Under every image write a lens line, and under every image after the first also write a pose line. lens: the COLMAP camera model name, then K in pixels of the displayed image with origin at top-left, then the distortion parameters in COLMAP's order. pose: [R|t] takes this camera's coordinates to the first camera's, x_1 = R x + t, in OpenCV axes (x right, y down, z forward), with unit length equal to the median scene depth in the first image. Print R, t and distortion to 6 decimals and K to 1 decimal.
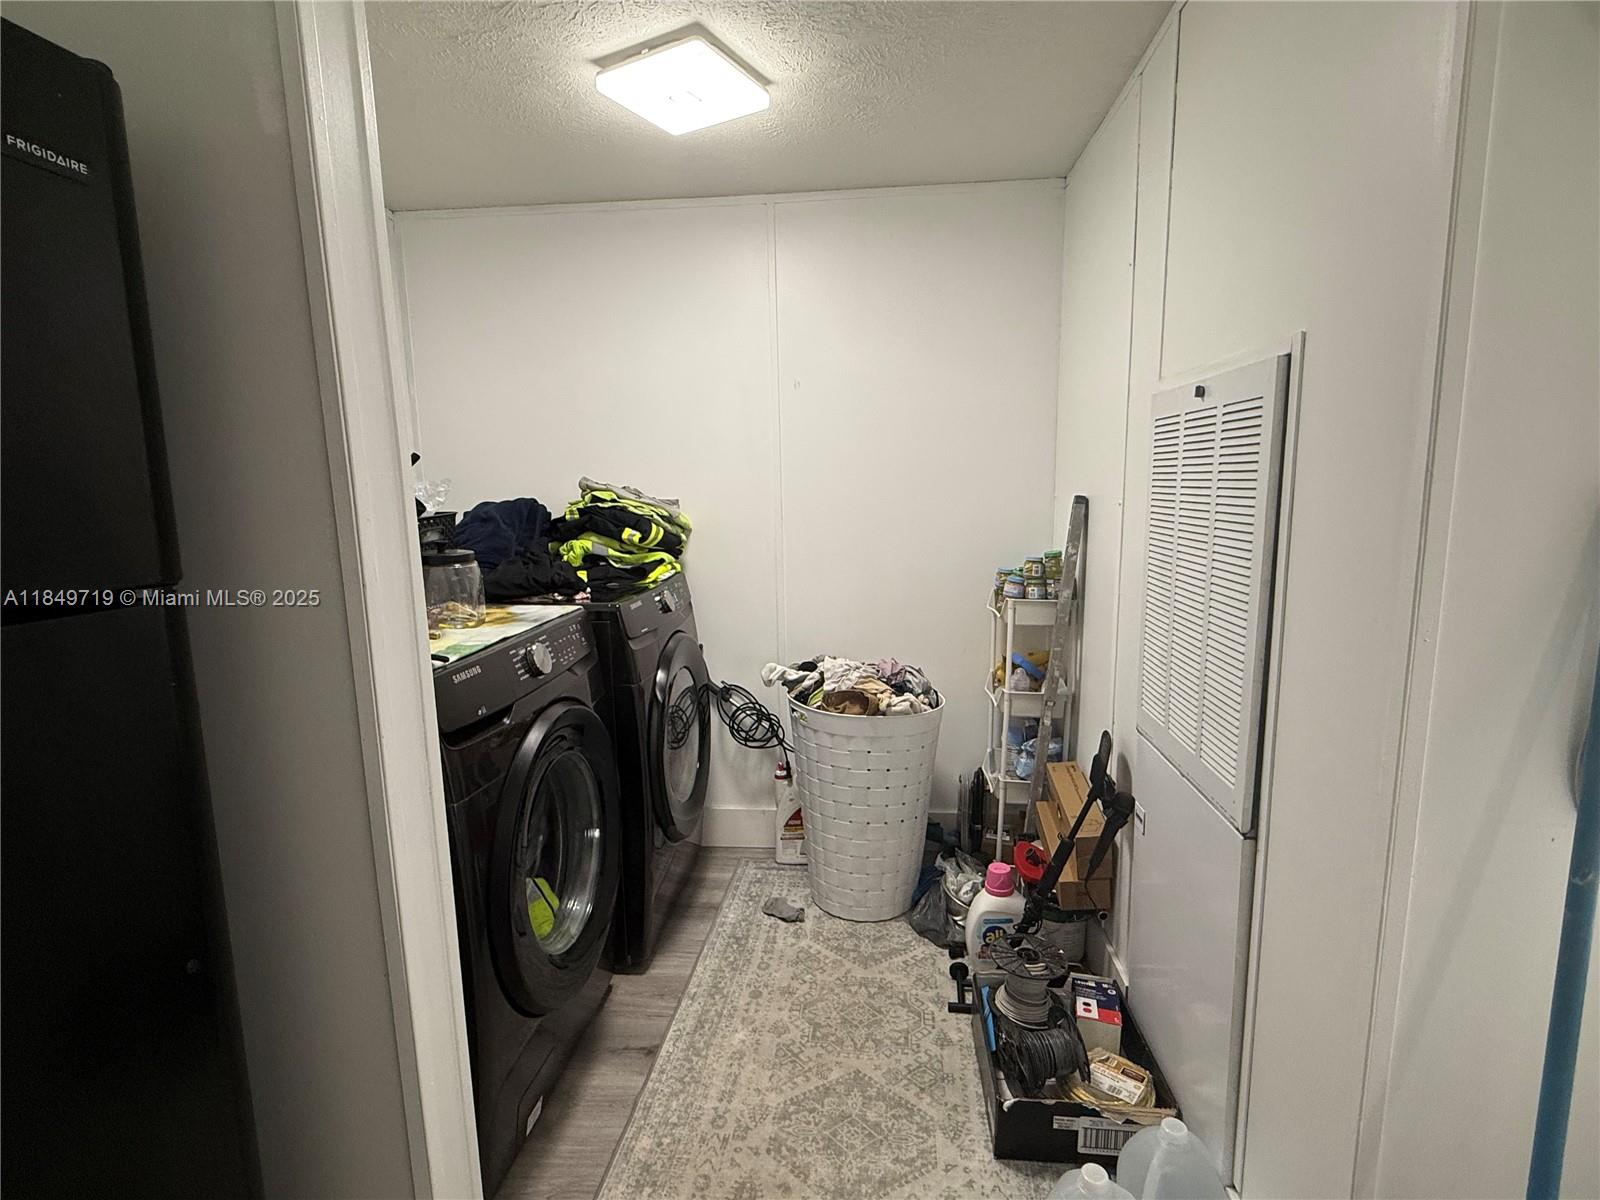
lens RADIAL K [[796.9, 0, 789.9], [0, 796.9, 599.2], [0, 0, 1]] dist [-0.003374, -0.000764]
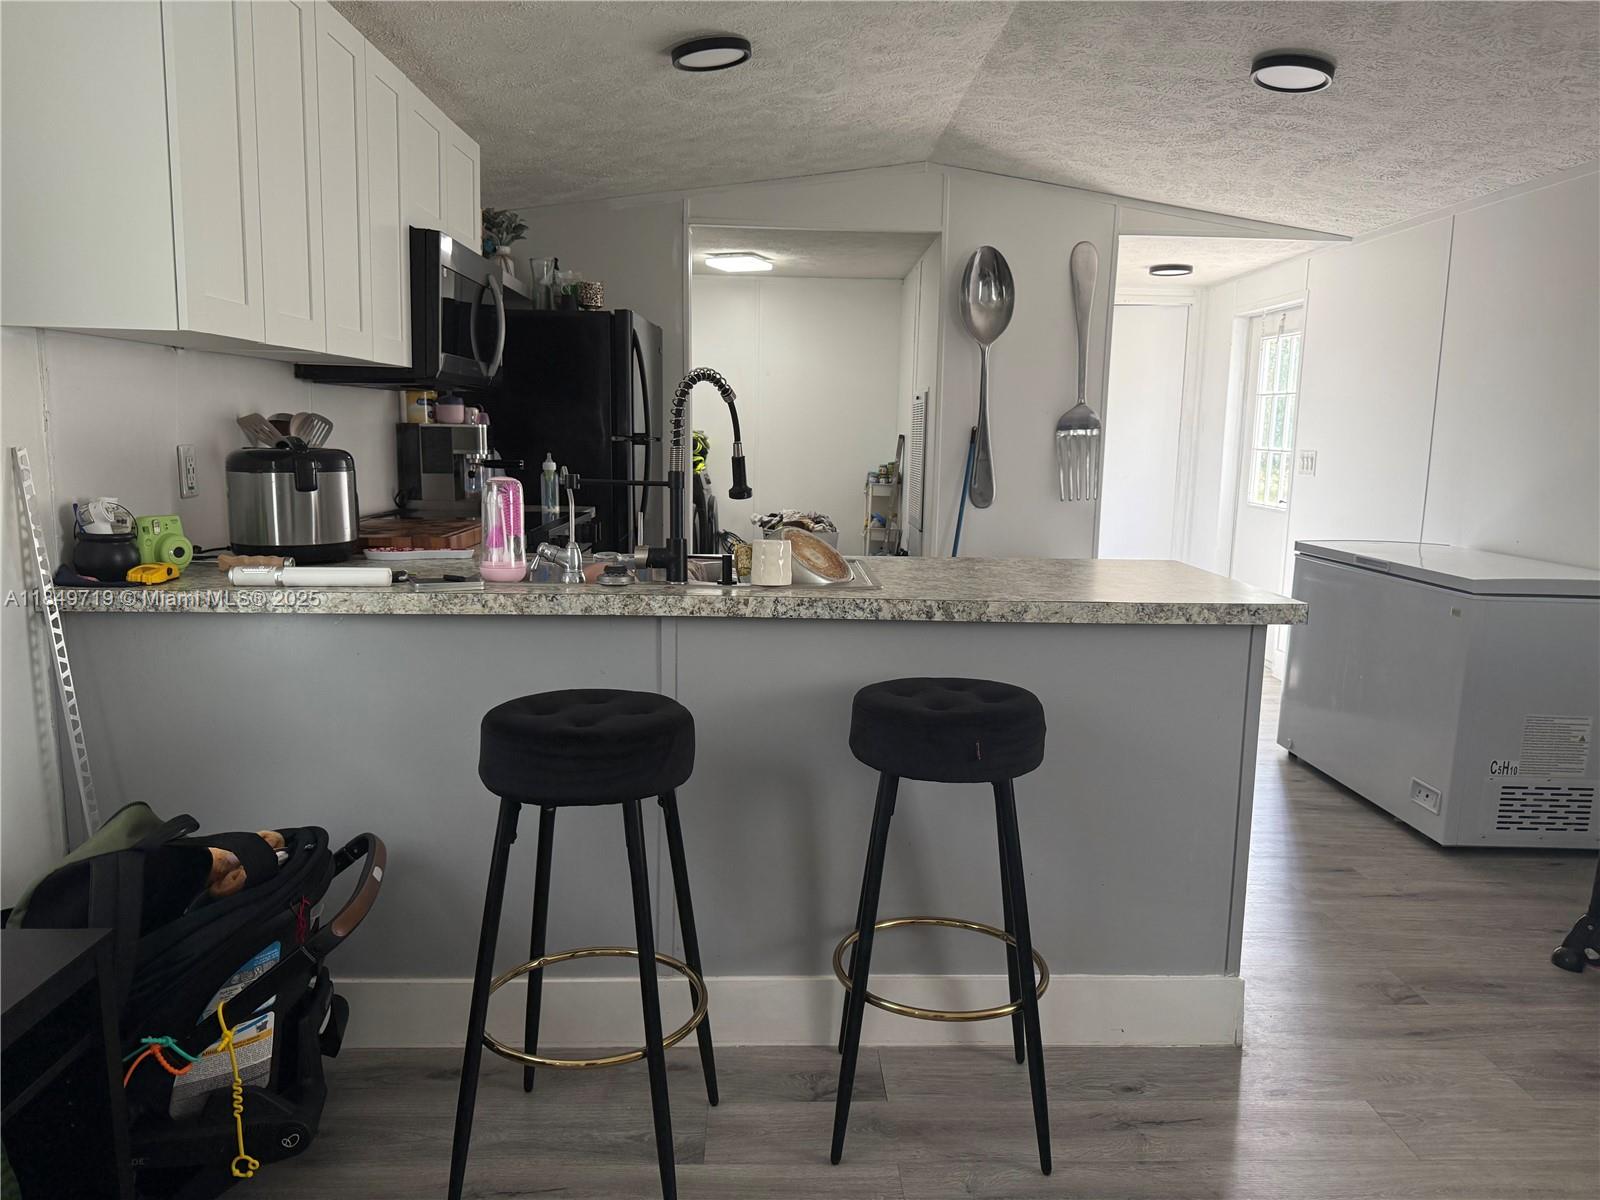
lens RADIAL K [[1122.3, 0, 798.4], [0, 1122.3, 608.5], [0, 0, 1]] dist [0.032479, -0.000826]
pose [[0.991227, 0.015310, 0.131282, -0.297821], [-0.016566, 0.999827, 0.008483, 0.308819], [-0.131129, -0.010584, 0.991309, -1.923775]]
